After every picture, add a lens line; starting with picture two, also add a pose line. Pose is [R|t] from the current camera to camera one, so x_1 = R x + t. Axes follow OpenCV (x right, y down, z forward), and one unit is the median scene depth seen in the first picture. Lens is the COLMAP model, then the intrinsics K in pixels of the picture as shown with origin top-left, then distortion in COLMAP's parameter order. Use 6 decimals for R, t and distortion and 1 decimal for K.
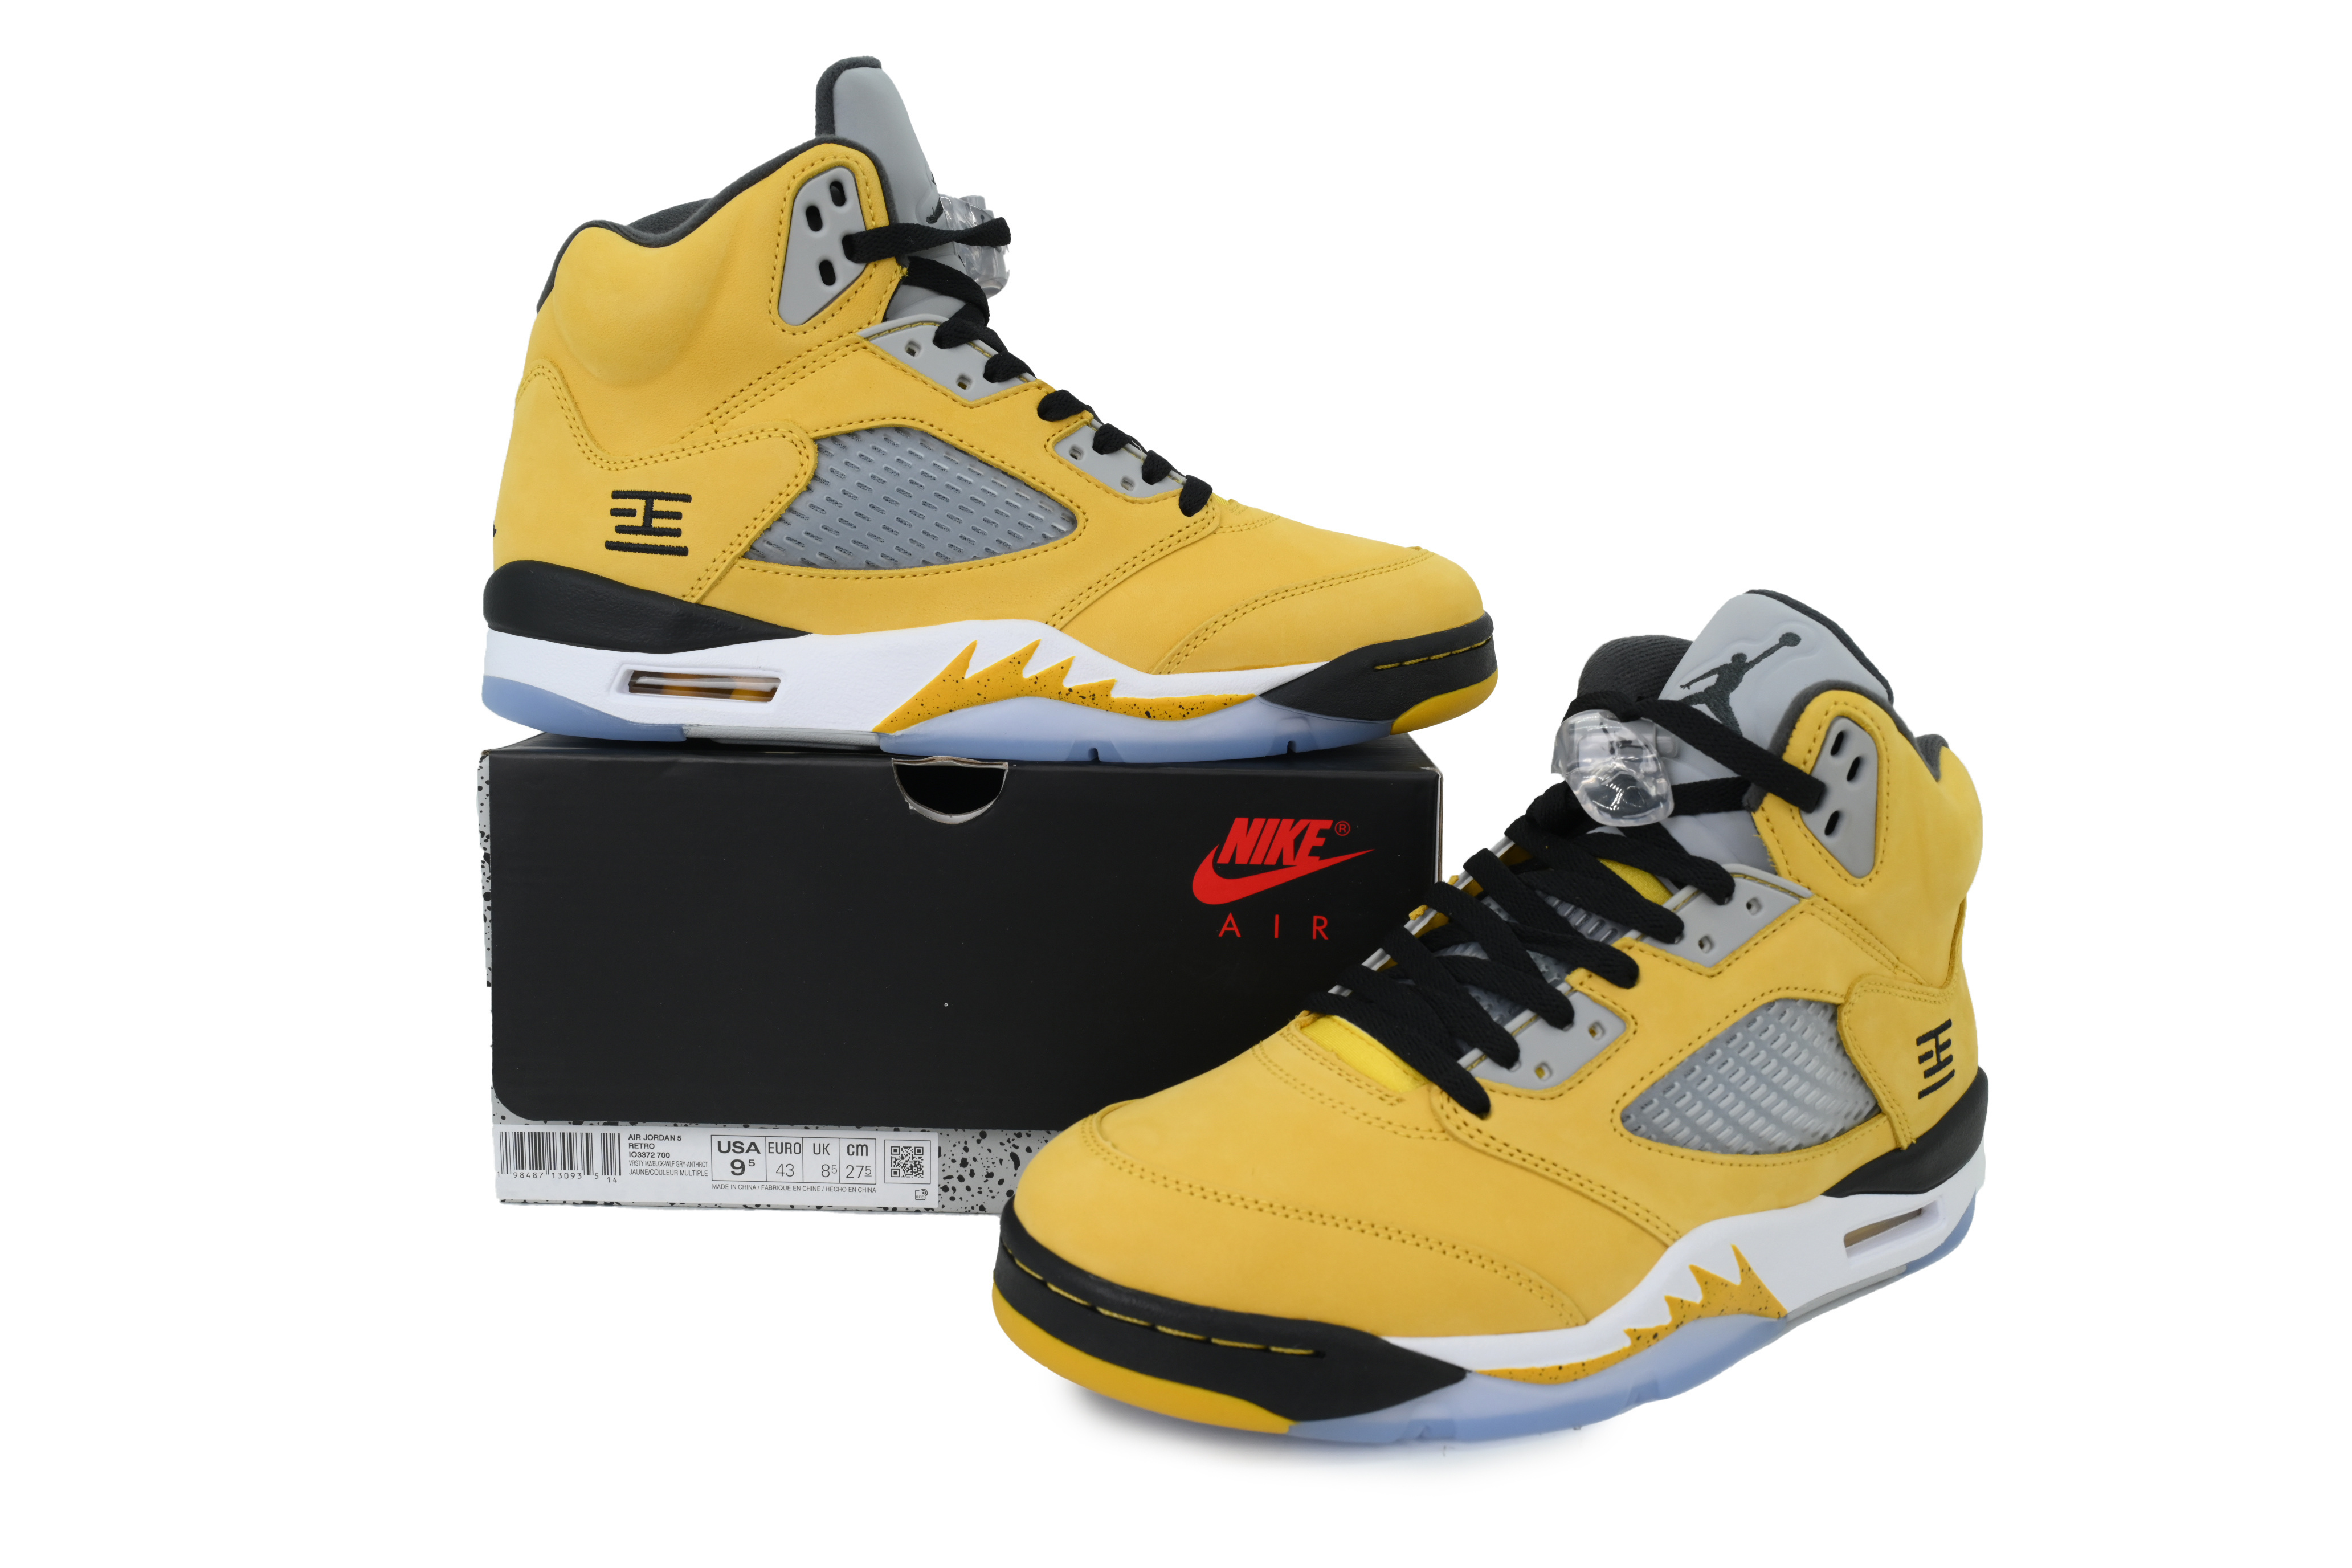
lens RADIAL K [[1783.6, 0, 1176.0], [0, 1783.6, 784.0], [0, 0, 1]] dist [0.001024, -0.001501]
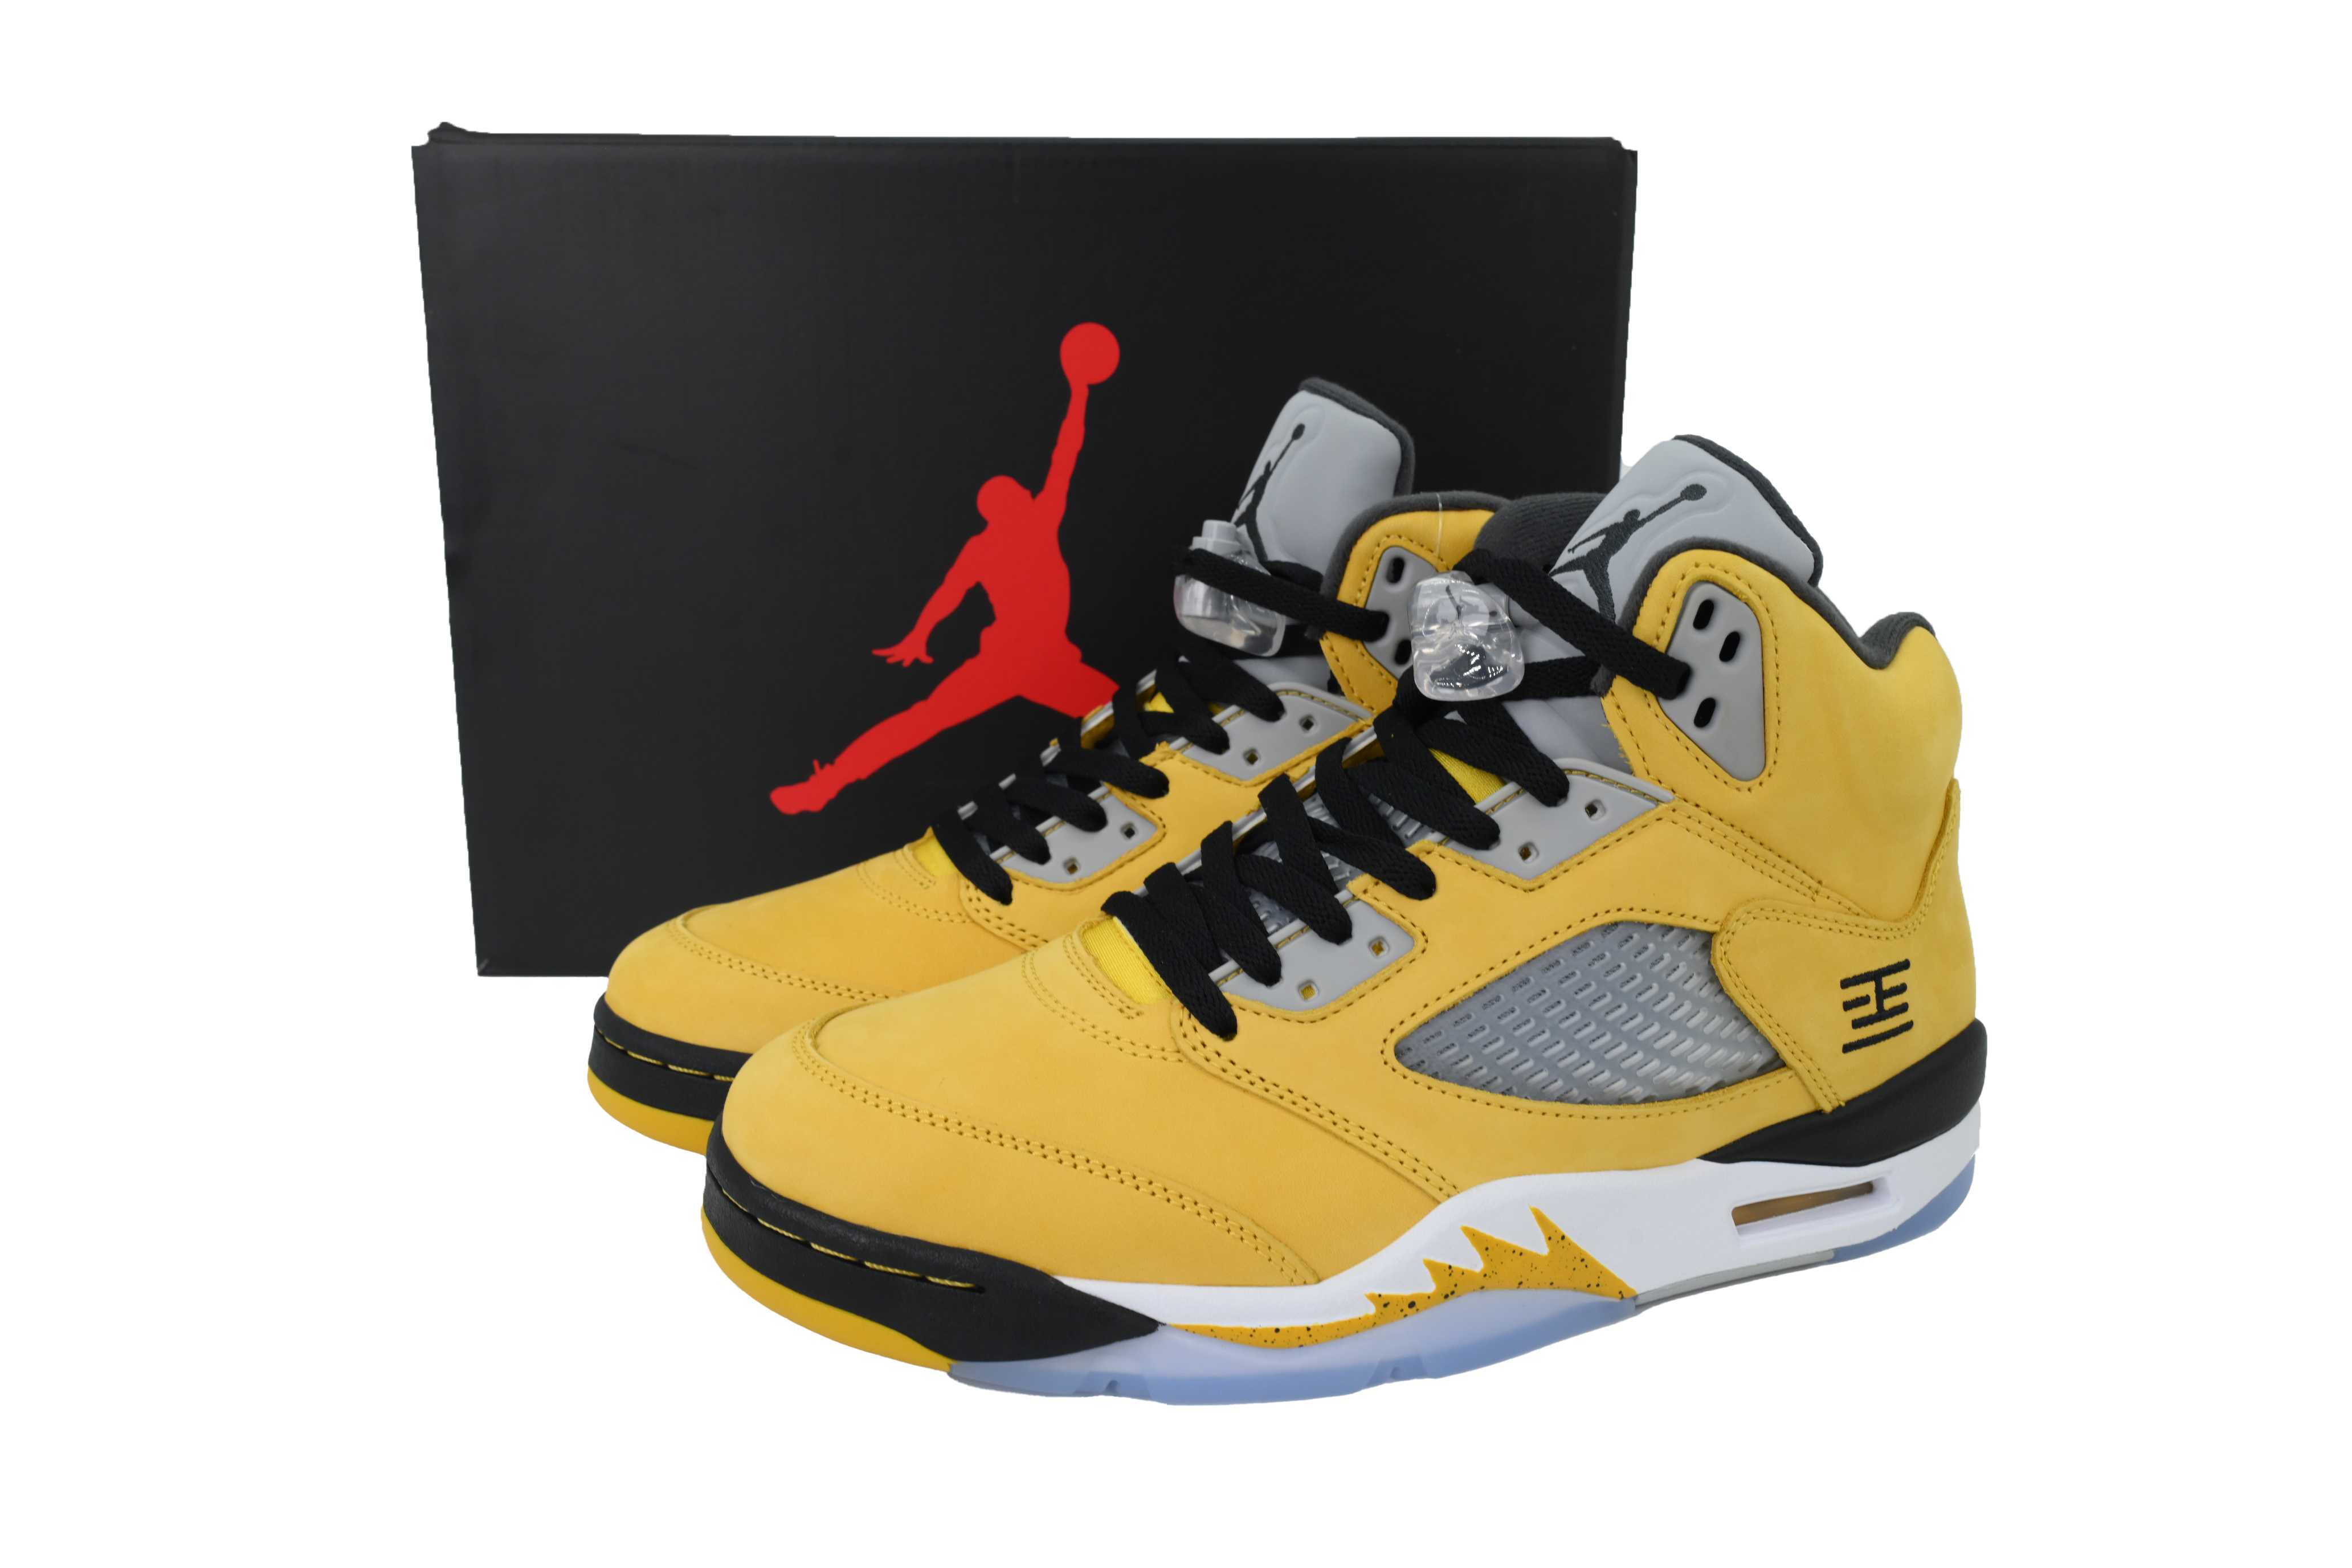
lens RADIAL K [[1783.6, 0, 1176.0], [0, 1783.6, 784.0], [0, 0, 1]] dist [0.001024, -0.001501]
pose [[0.974764, 0.030981, -0.221078, 0.321010], [-0.020290, 0.998520, 0.050465, 0.018545], [0.222314, -0.044706, 0.973950, 0.145638]]
